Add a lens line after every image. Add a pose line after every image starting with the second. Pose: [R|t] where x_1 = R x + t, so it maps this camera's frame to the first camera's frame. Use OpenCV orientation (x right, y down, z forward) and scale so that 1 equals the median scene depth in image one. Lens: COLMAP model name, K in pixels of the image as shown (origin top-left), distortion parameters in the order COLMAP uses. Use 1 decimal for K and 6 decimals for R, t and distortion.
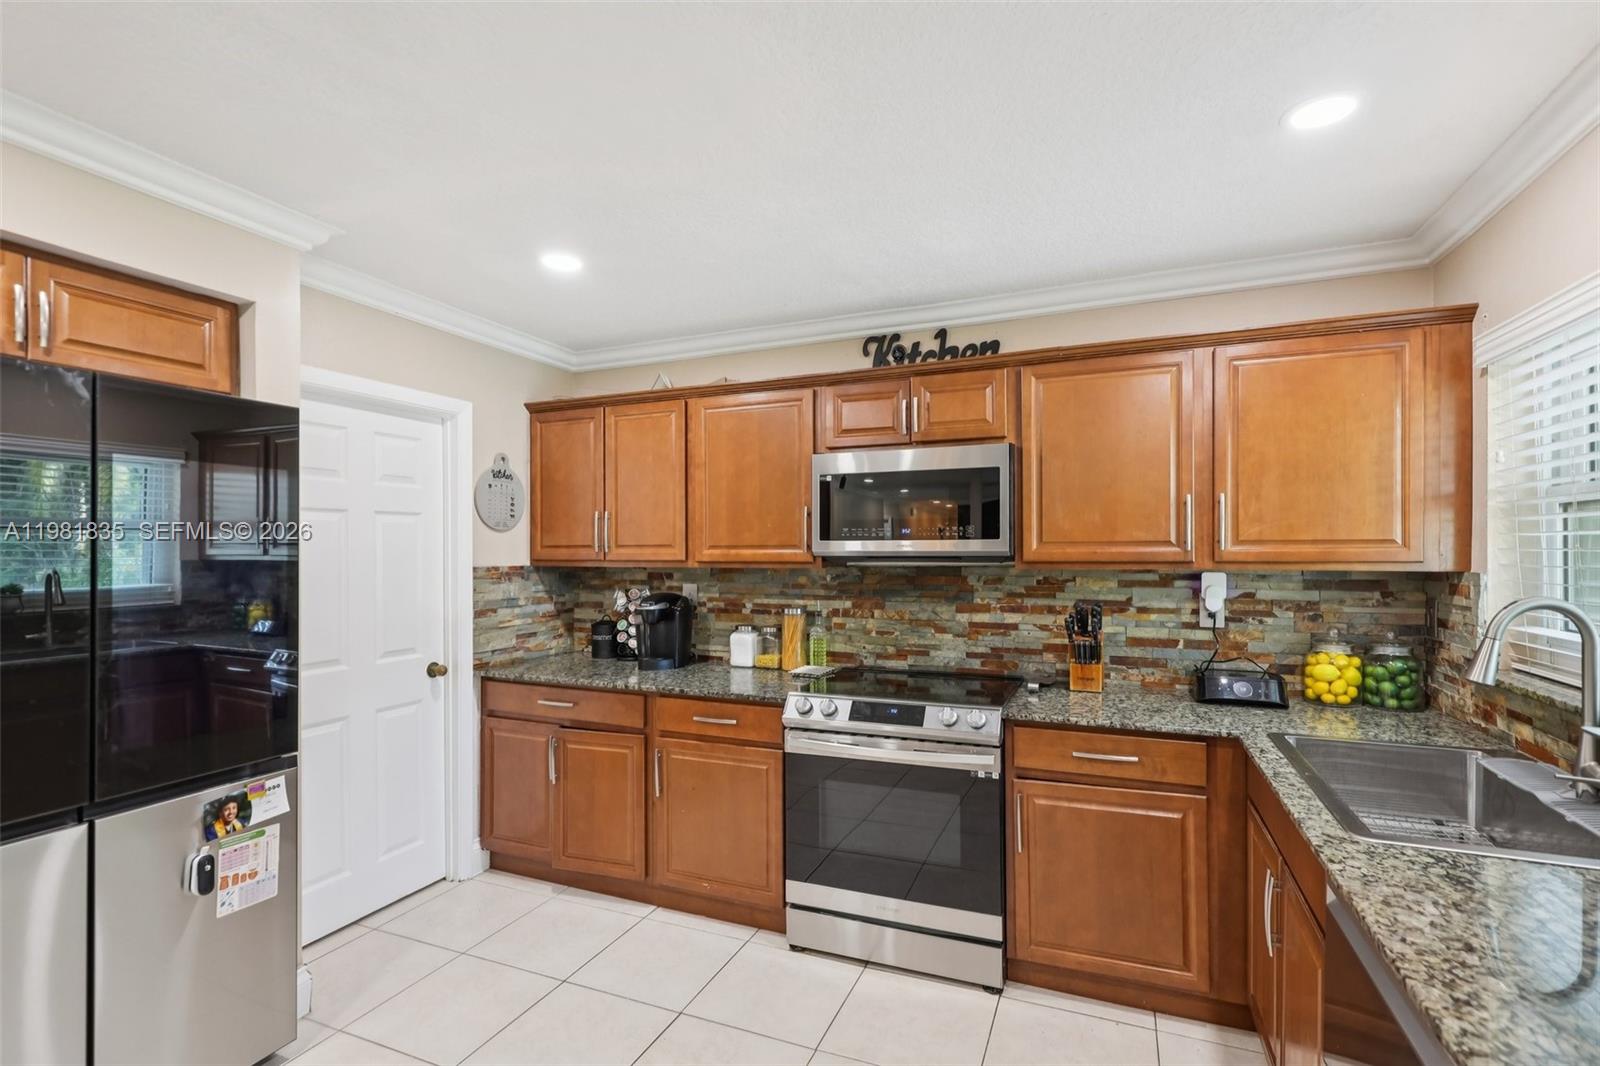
lens RADIAL K [[739.1, 0, 803.5], [0, 739.1, 547.2], [0, 0, 1]] dist [0.000405, 0.000383]
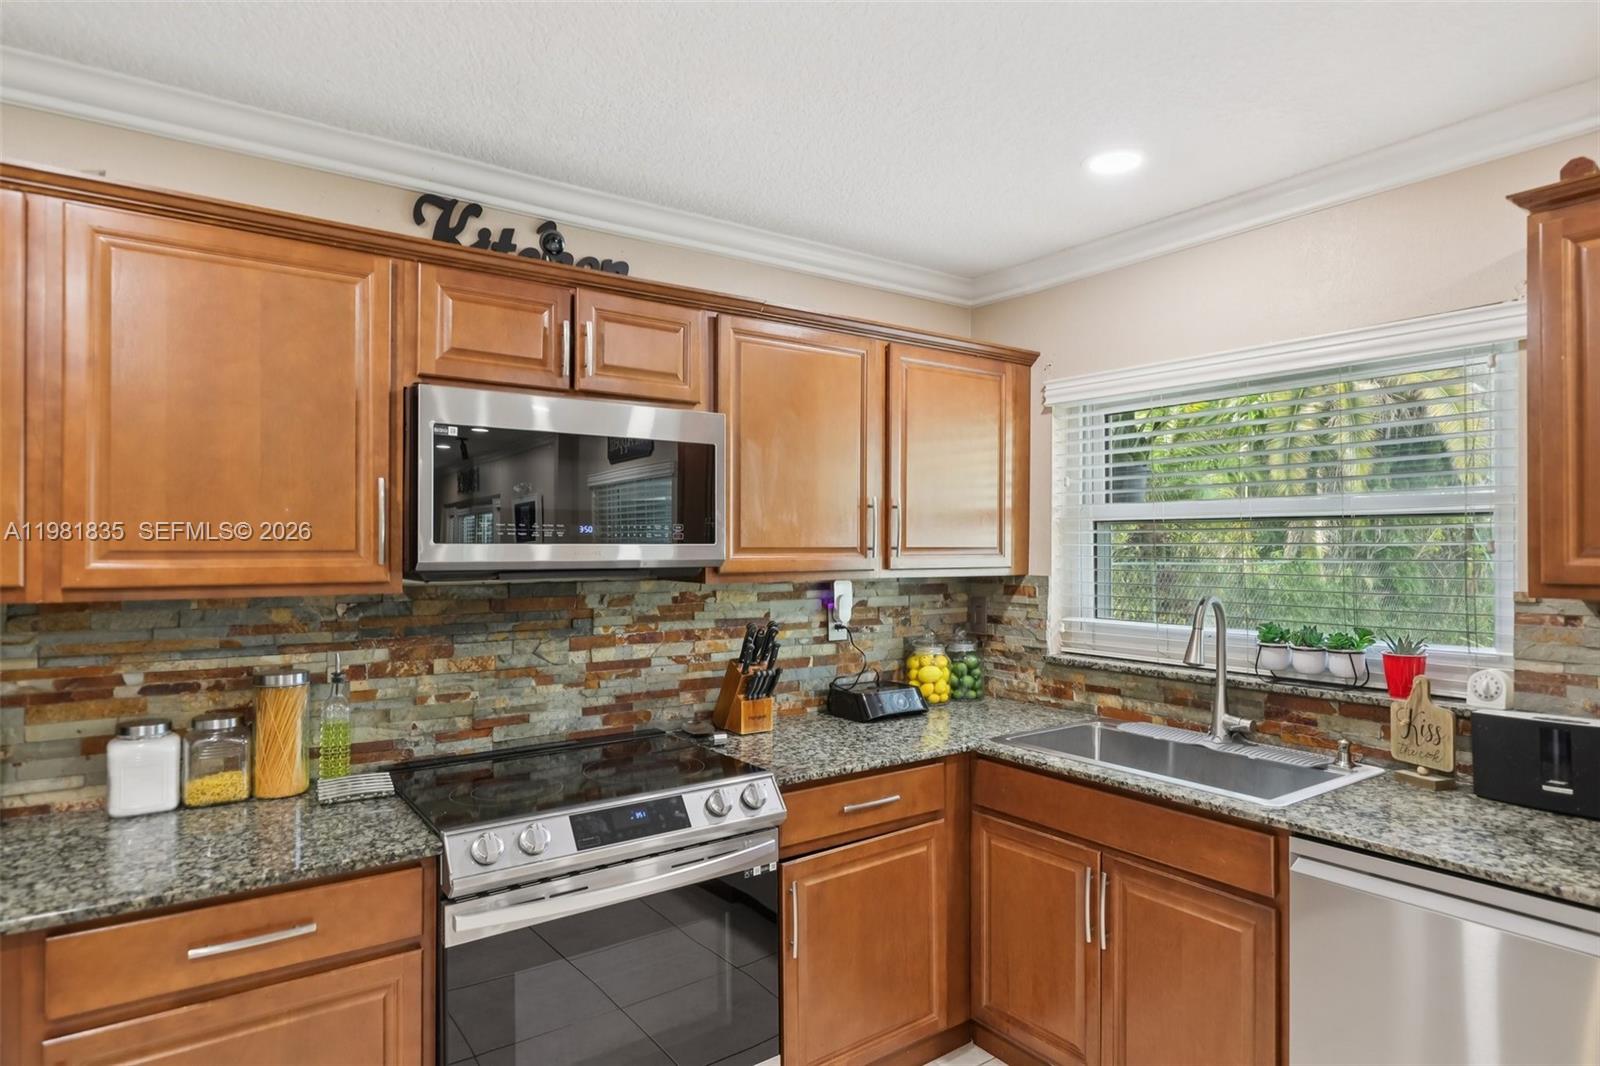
lens RADIAL K [[902.9, 0, 804.3], [0, 902.9, 538.8], [0, 0, 1]] dist [-0.000897, 0.000588]
pose [[0.520155, 0.011561, 0.853993, -0.419142], [-0.005412, 0.999933, -0.010241, -0.006396], [-0.854055, 0.000705, 0.520183, 0.430263]]
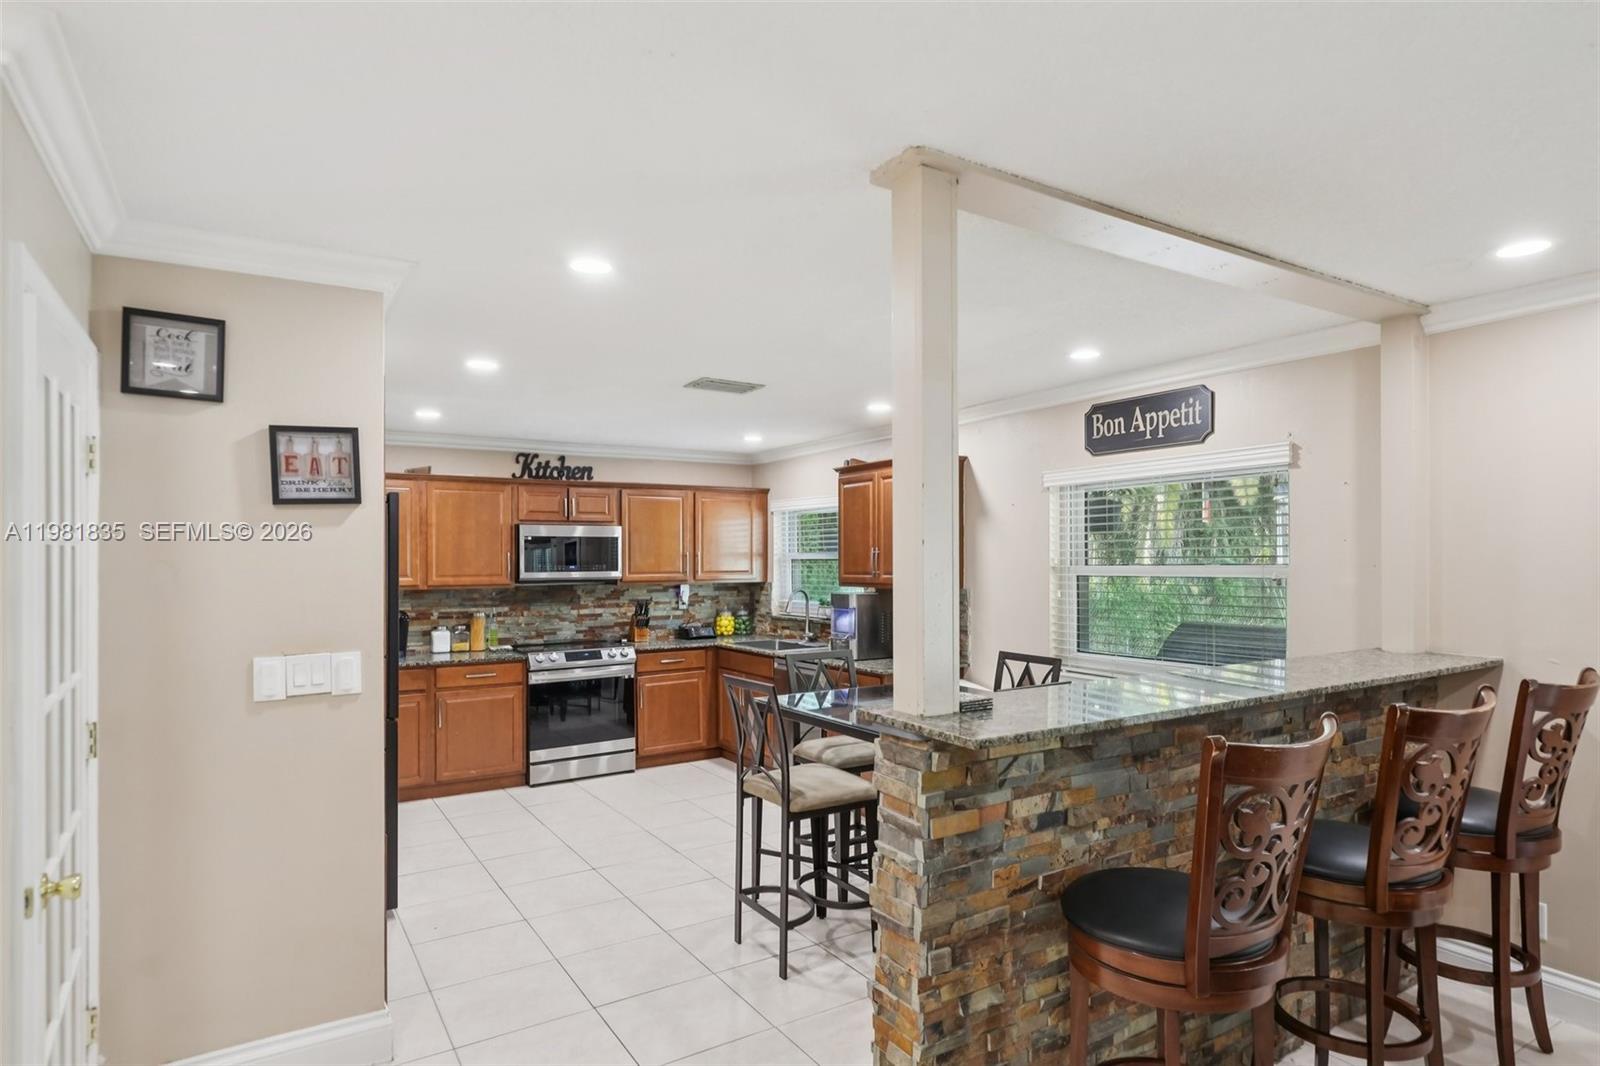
lens RADIAL K [[902.9, 0, 820.0], [0, 902.9, 554.1], [0, 0, 1]] dist [-0.000897, 0.000588]
pose [[0.567544, 0.006541, 0.823317, -1.437421], [0.001632, 0.999958, -0.009069, -0.033121], [-0.823341, 0.006491, 0.567510, -0.886749]]
